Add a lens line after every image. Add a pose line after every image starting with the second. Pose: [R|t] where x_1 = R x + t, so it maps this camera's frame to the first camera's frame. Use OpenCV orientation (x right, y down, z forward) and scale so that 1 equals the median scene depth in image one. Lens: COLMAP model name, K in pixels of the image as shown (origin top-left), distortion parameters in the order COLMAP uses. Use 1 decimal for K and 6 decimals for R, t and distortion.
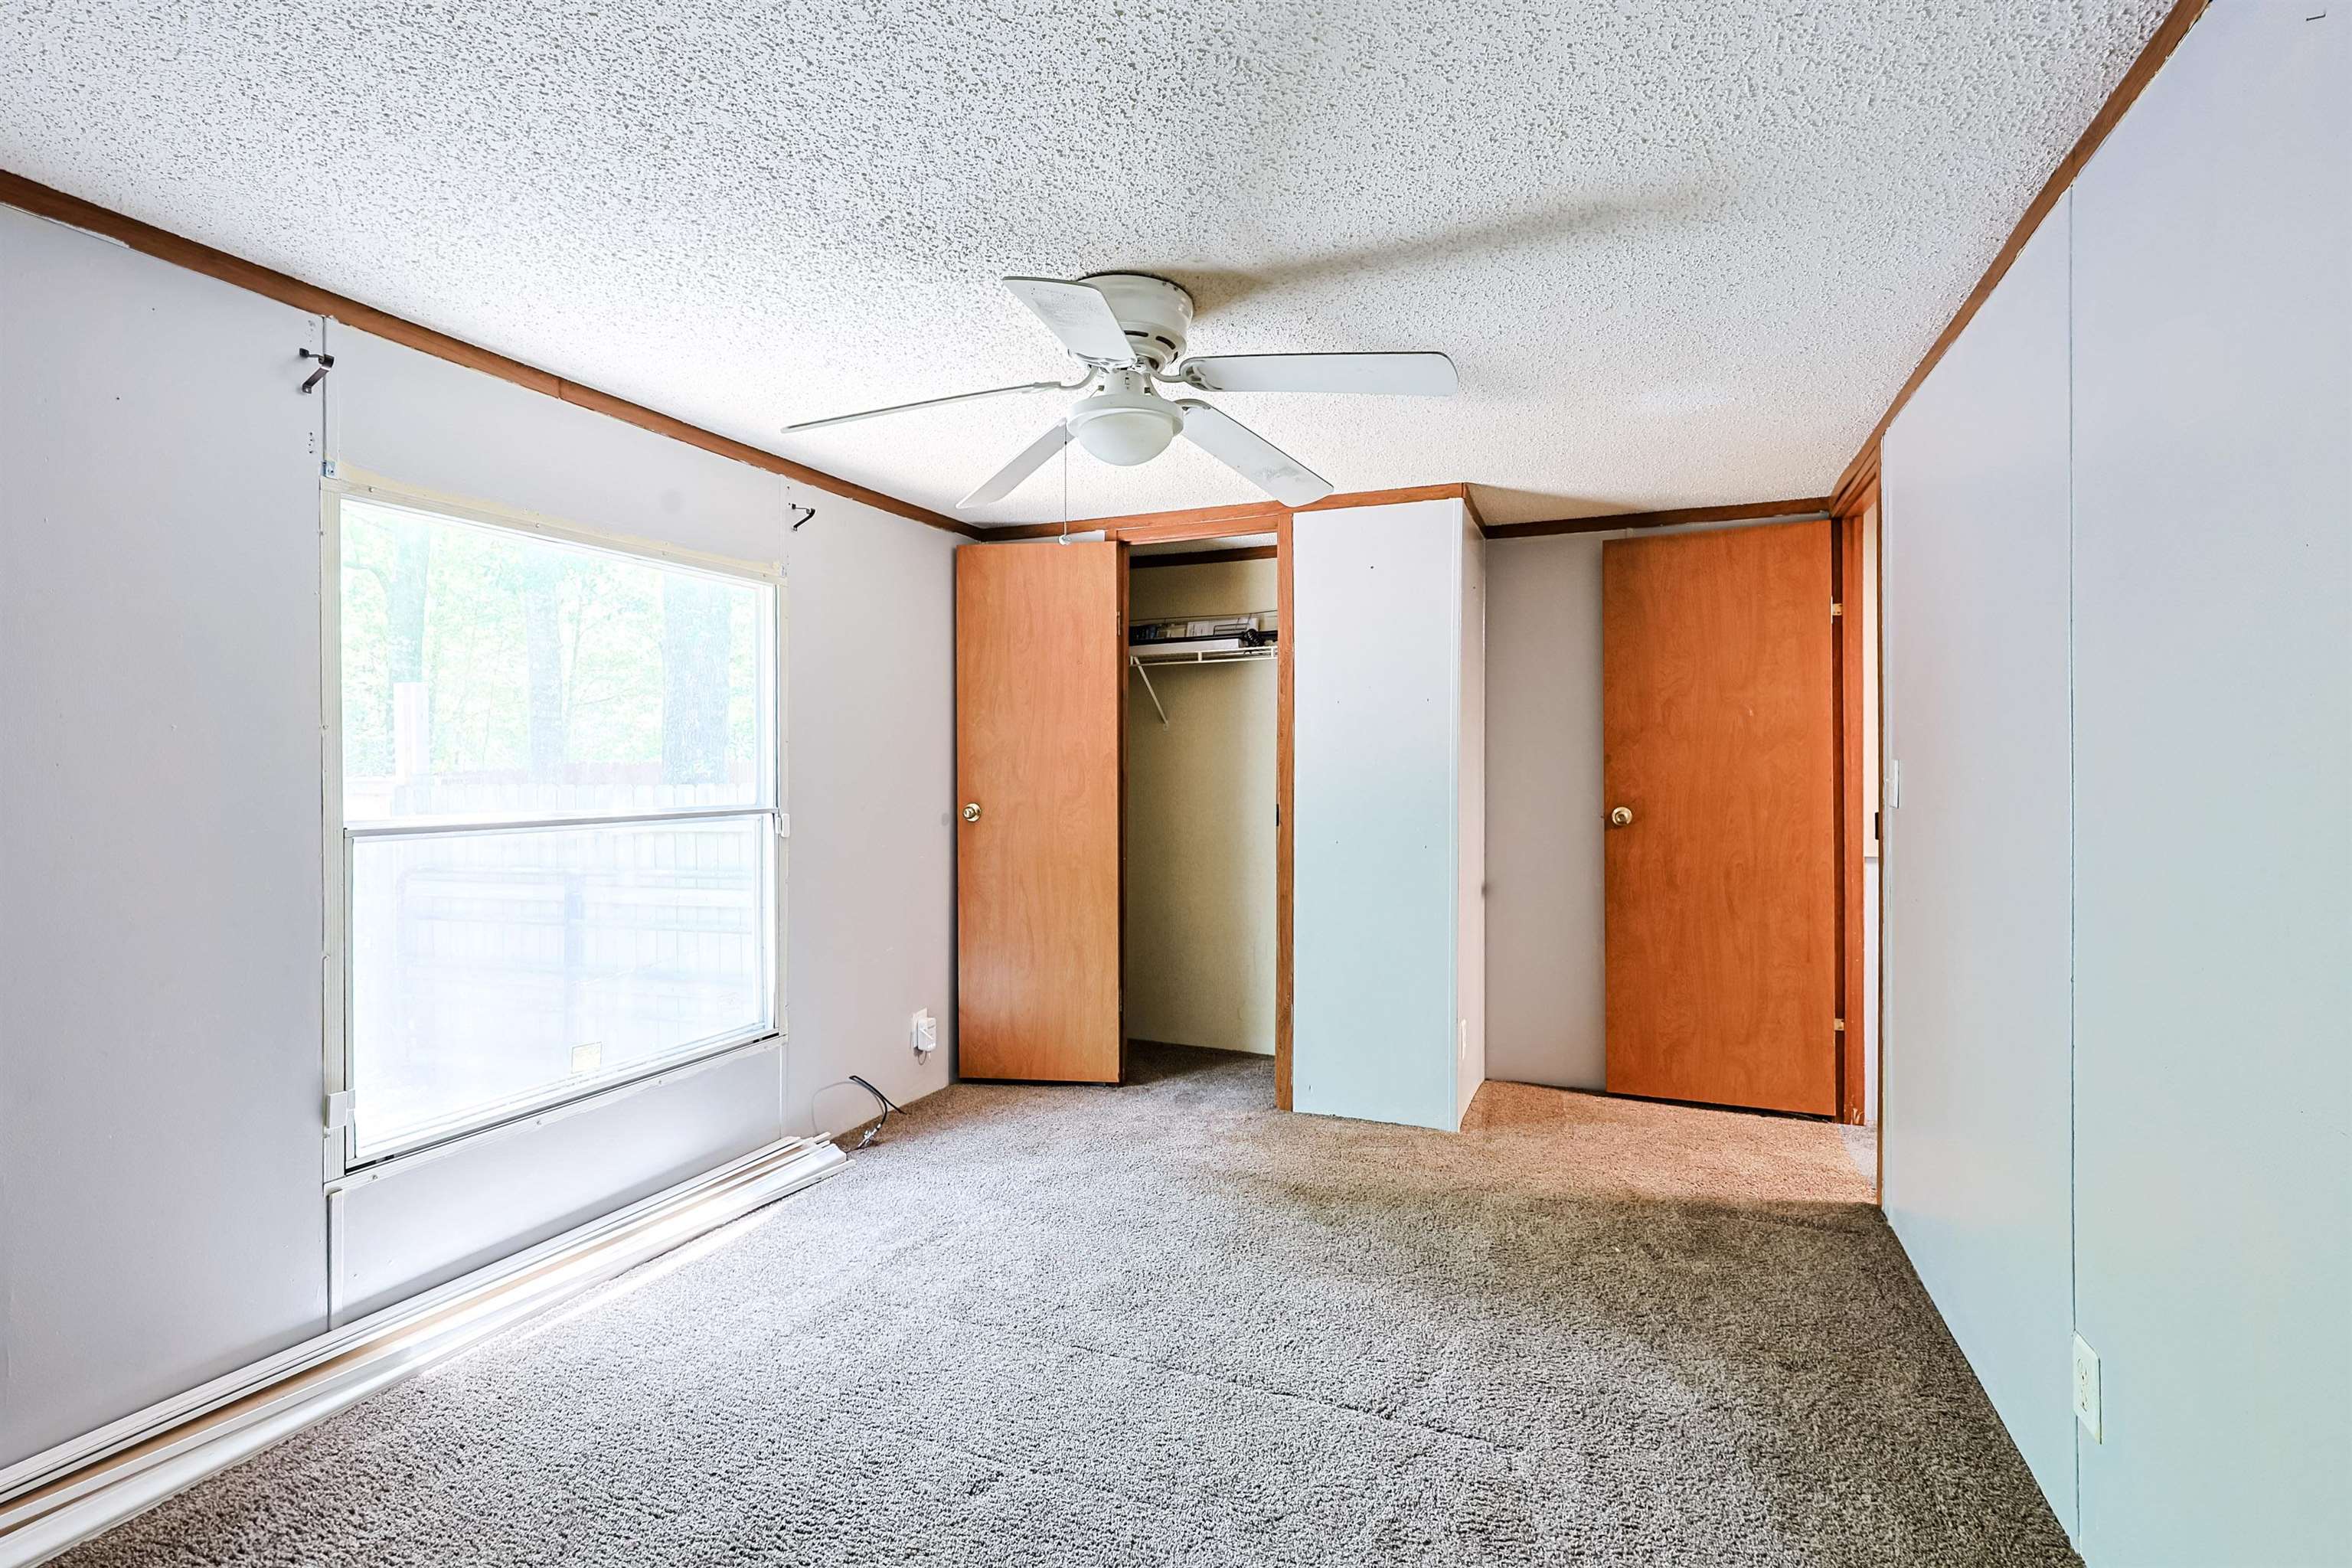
lens RADIAL K [[1034.5, 0, 1181.4], [0, 1034.5, 780.5], [0, 0, 1]] dist [-0.002810, 0.000833]
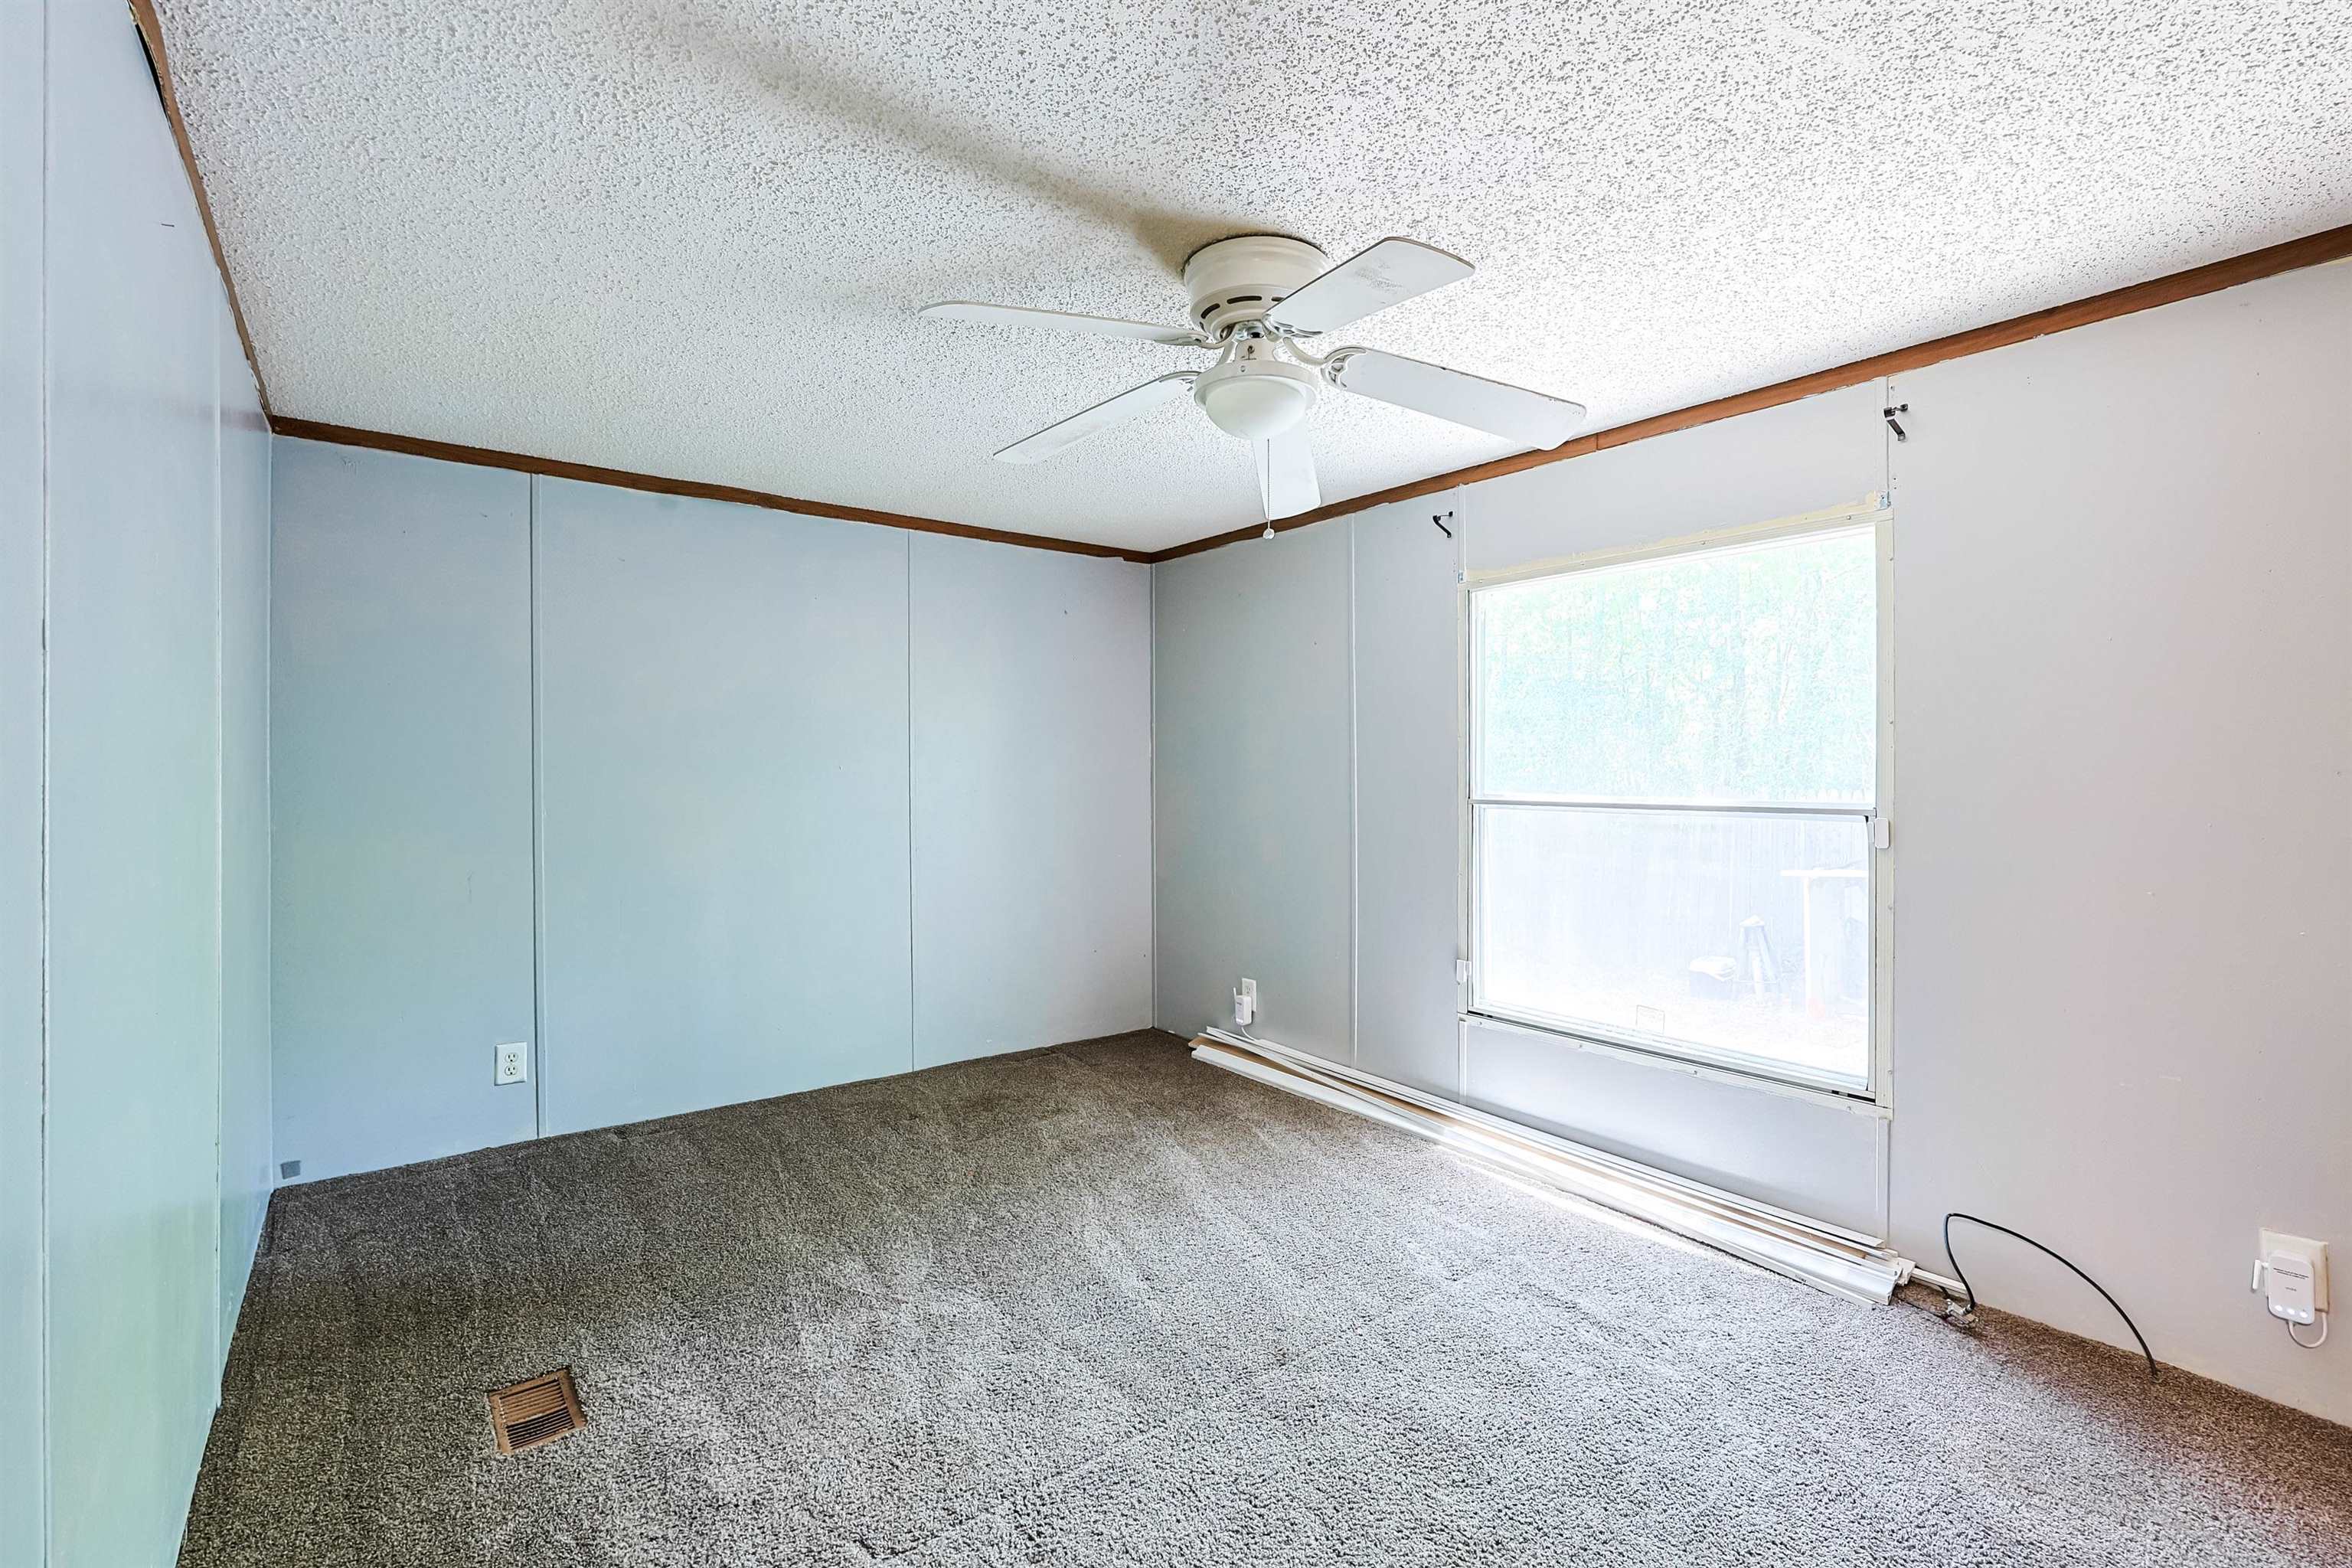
lens RADIAL K [[1034.5, 0, 1181.4], [0, 1034.5, 763.9], [0, 0, 1]] dist [-0.002810, 0.000833]
pose [[-0.479548, 0.011725, -0.877438, 0.676861], [0.000733, 0.999916, 0.012962, -0.023481], [0.877516, 0.005573, -0.479516, 1.147224]]
